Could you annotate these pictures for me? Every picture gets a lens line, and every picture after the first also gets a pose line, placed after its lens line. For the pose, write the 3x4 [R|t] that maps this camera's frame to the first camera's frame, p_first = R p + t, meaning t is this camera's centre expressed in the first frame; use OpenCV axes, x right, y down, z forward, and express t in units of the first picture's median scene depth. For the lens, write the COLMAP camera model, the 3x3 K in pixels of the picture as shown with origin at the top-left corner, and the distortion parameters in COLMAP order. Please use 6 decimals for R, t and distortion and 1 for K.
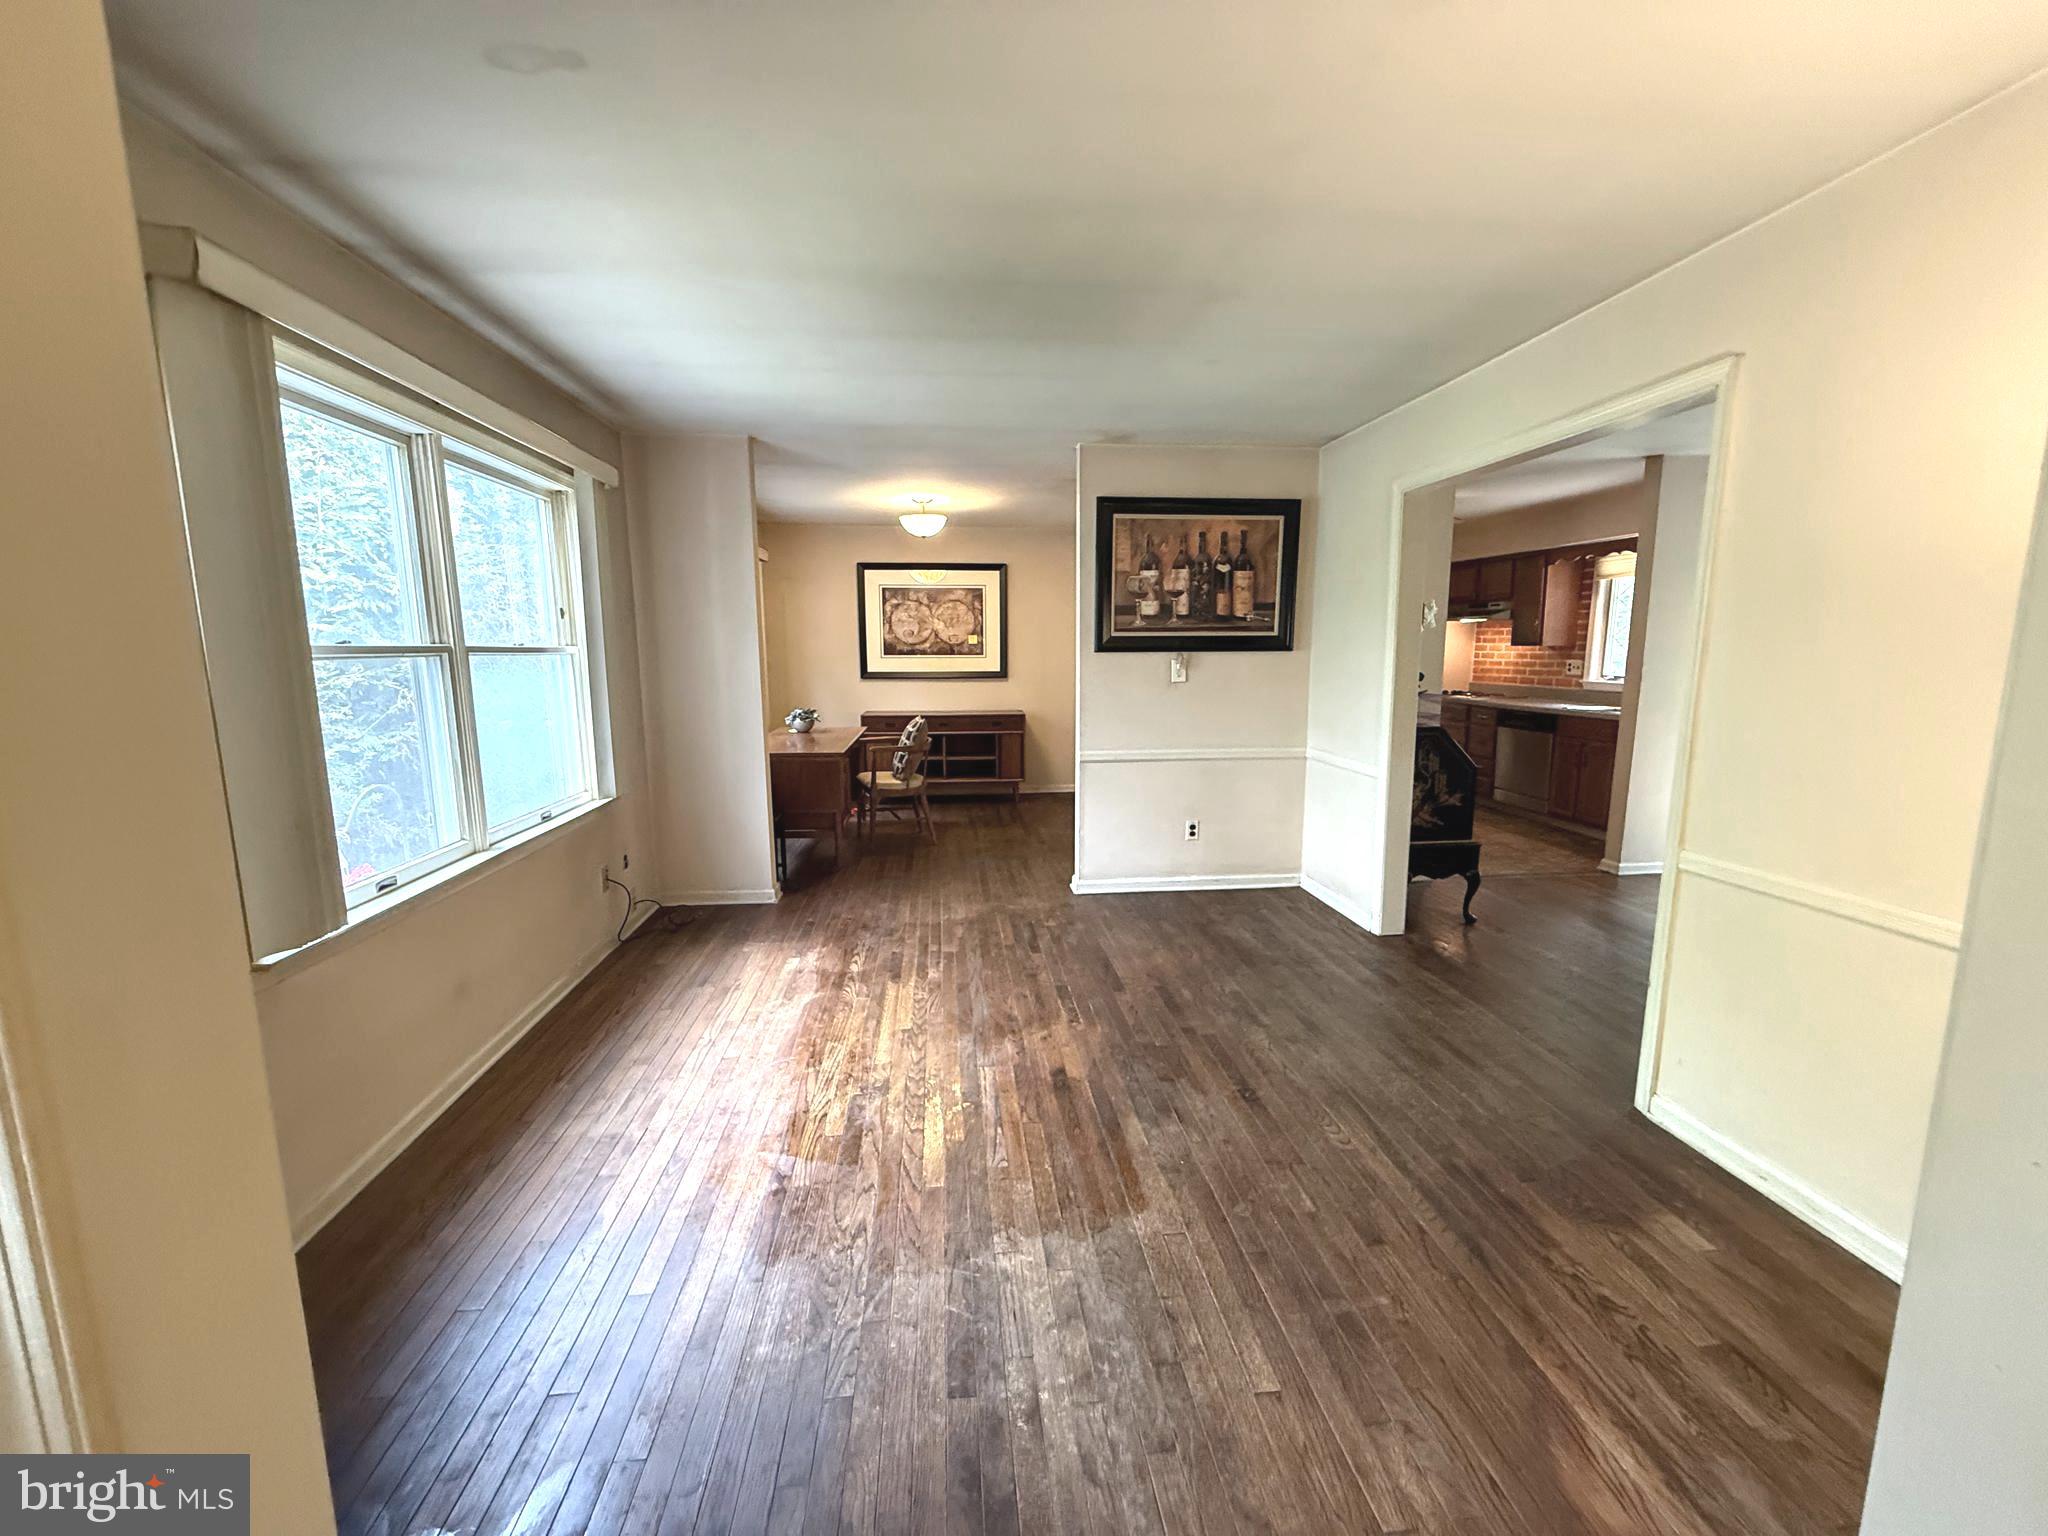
lens RADIAL K [[815.6, 0, 1017.5], [0, 815.6, 771.2], [0, 0, 1]] dist [0.000121, 0.000523]
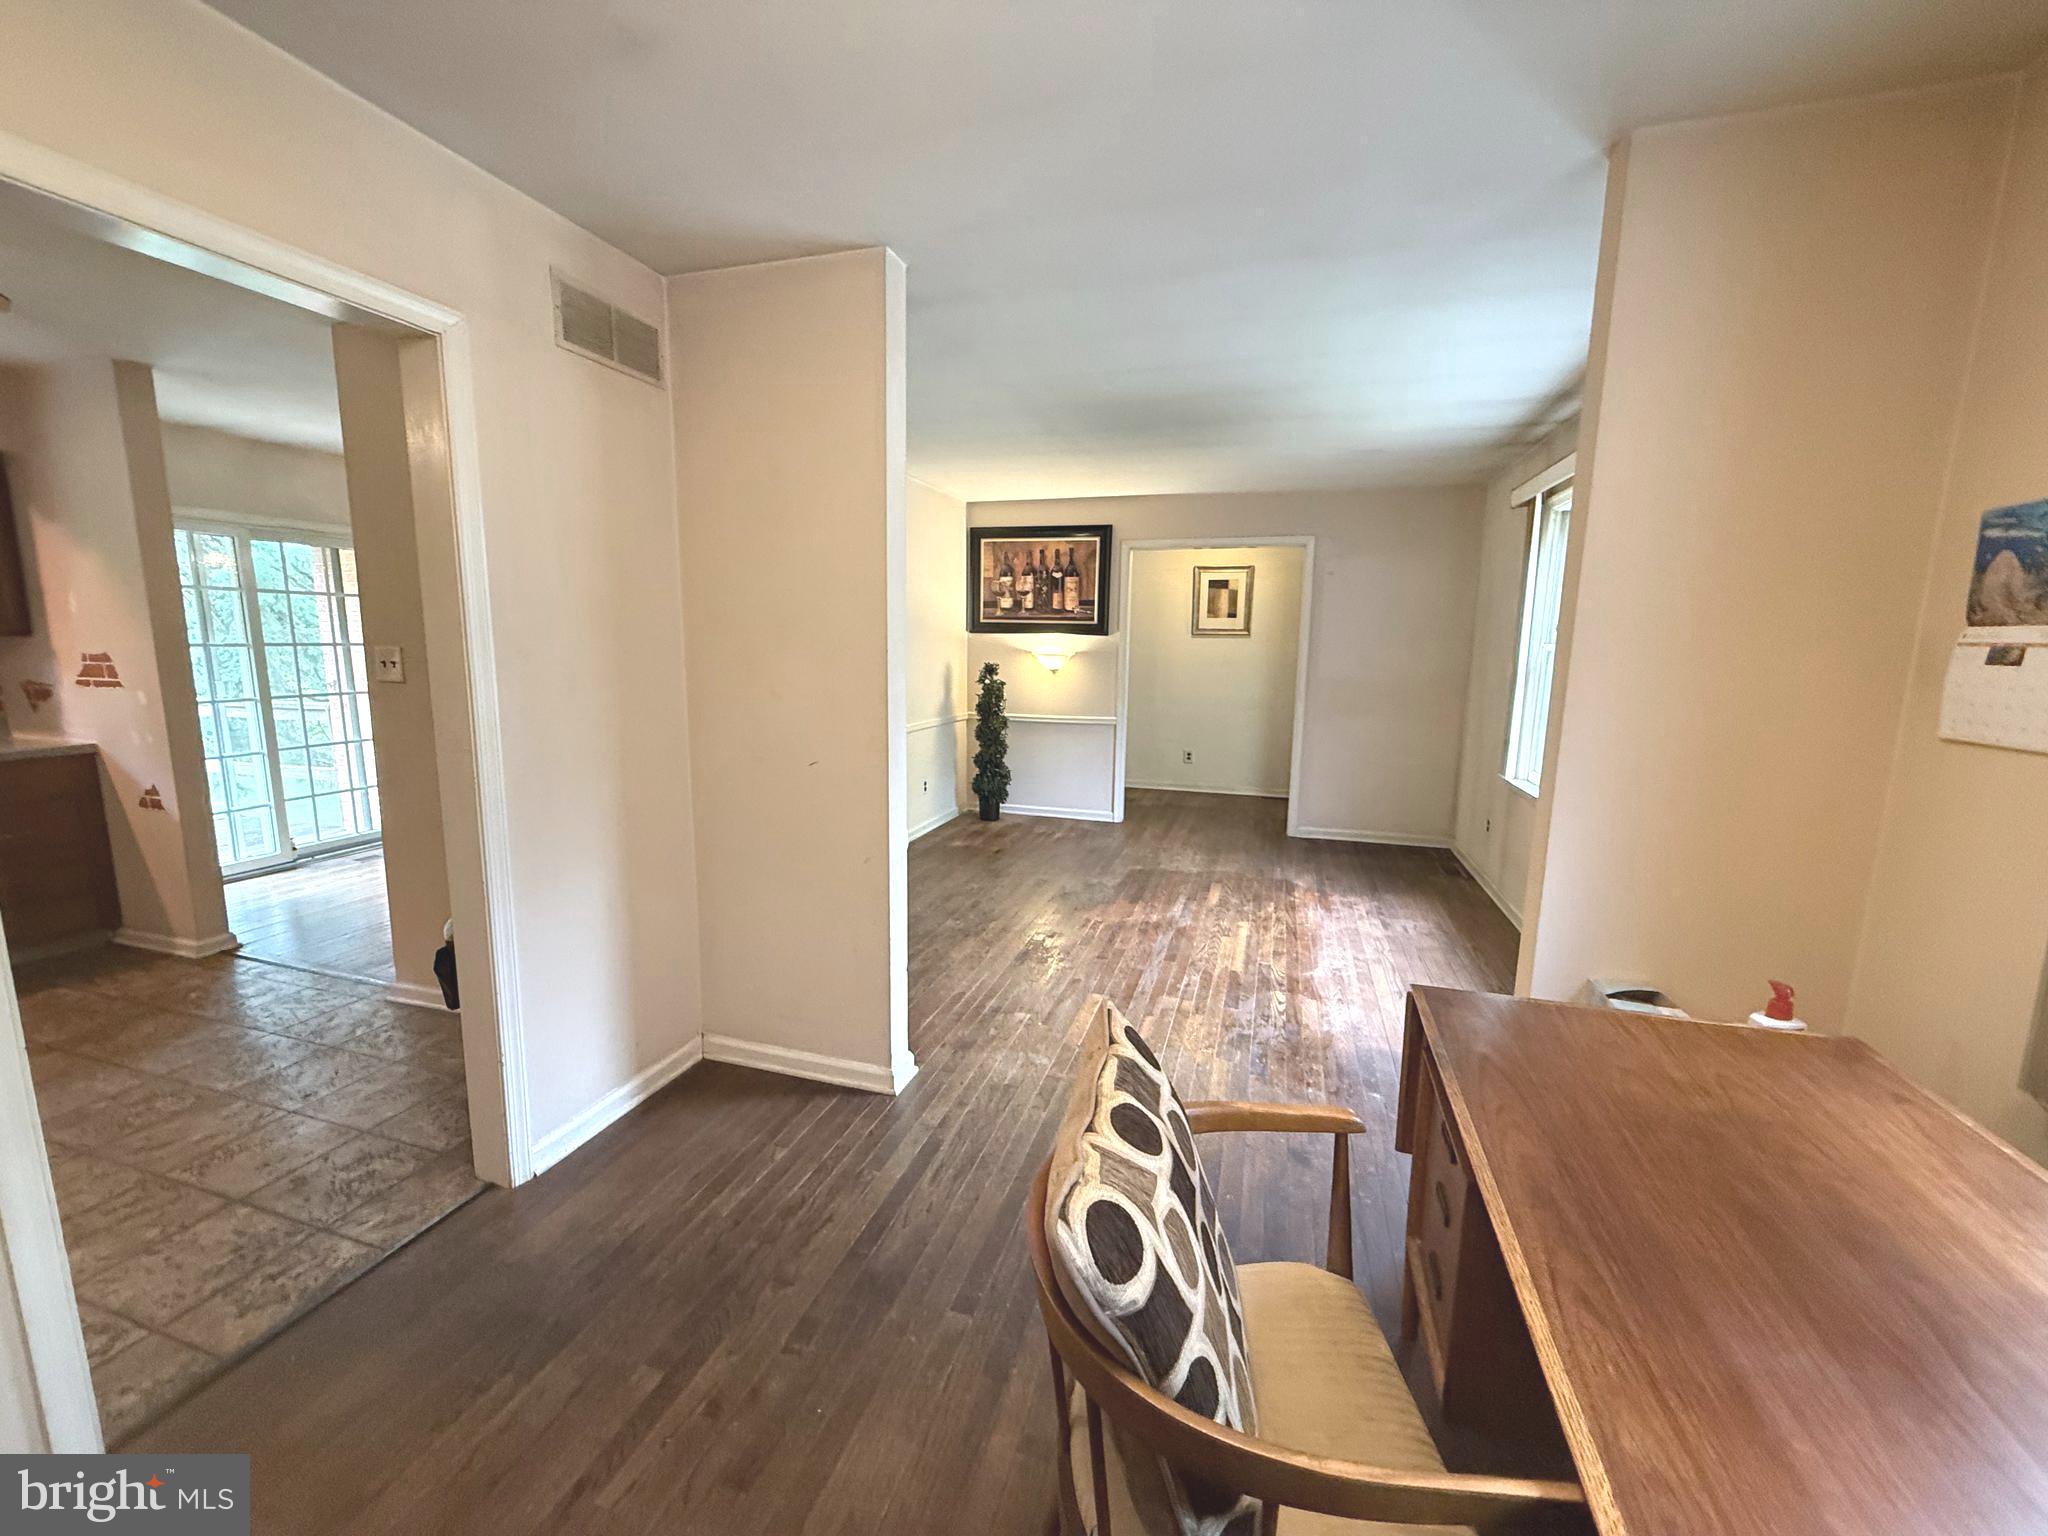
lens RADIAL K [[815.6, 0, 1017.8], [0, 815.6, 771.4], [0, 0, 1]] dist [0.000121, 0.000523]
pose [[-0.919039, -0.068114, 0.388236, -0.216853], [0.053575, 0.954229, 0.294240, -0.231046], [-0.390508, 0.291218, -0.873325, 1.493548]]
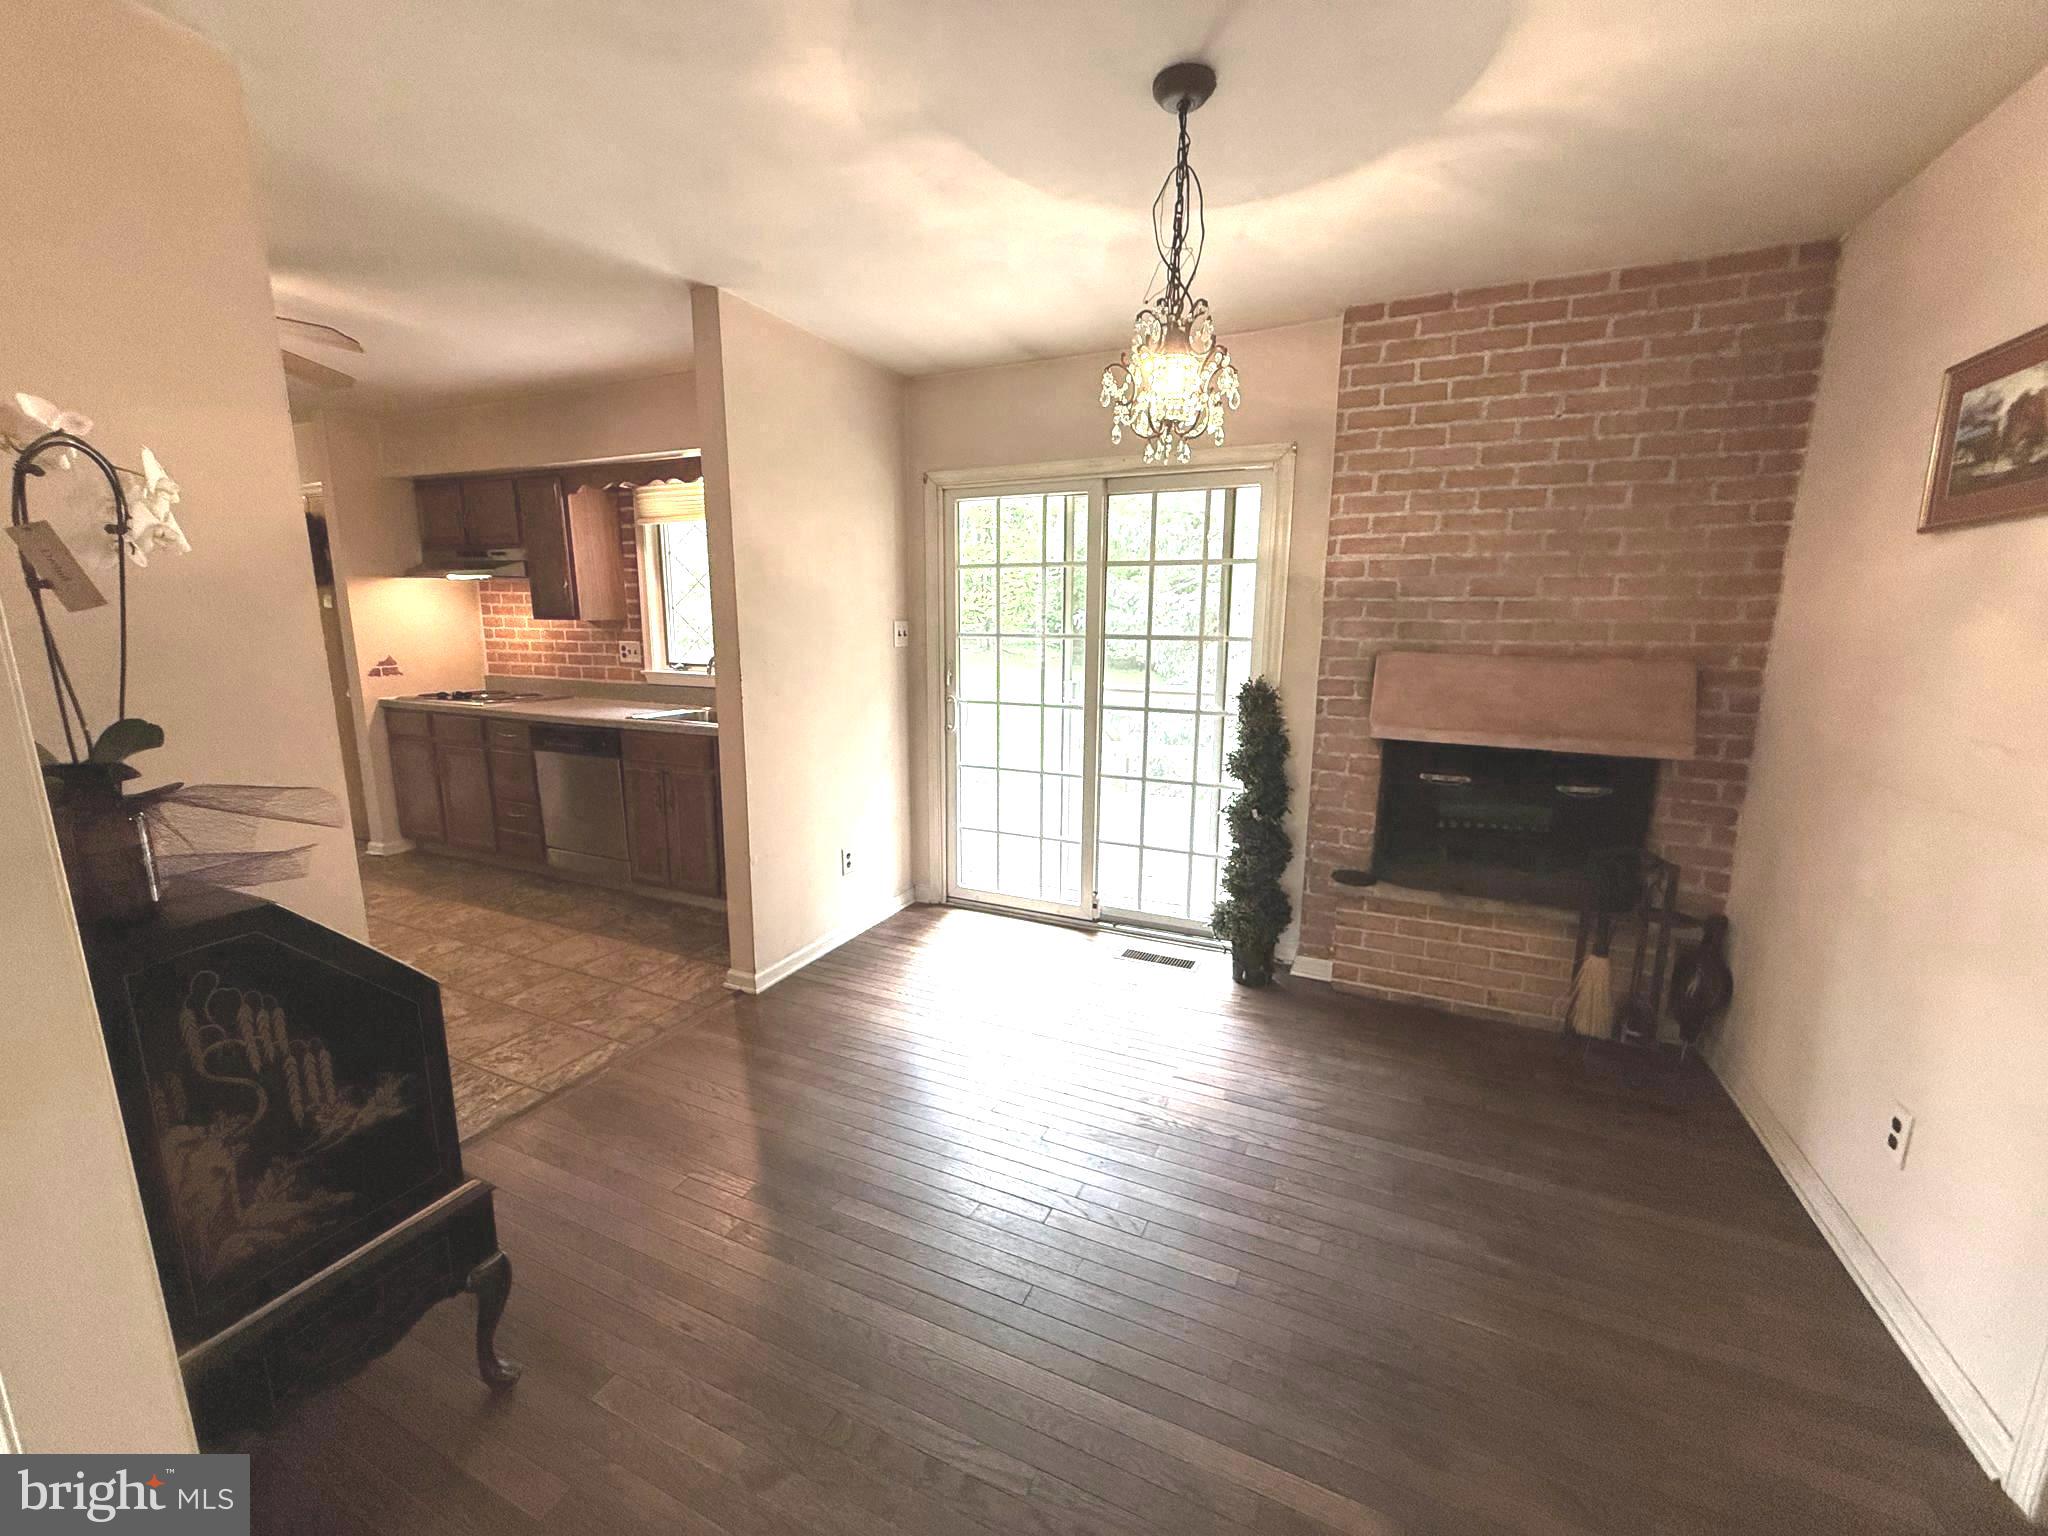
lens RADIAL K [[815.6, 0, 1016.4], [0, 815.6, 767.2], [0, 0, 1]] dist [0.000121, 0.000523]
pose [[0.504368, -0.143481, 0.851485, 0.375485], [0.120194, 0.988164, 0.095317, -0.087738], [-0.855083, 0.054269, 0.515644, 0.566152]]
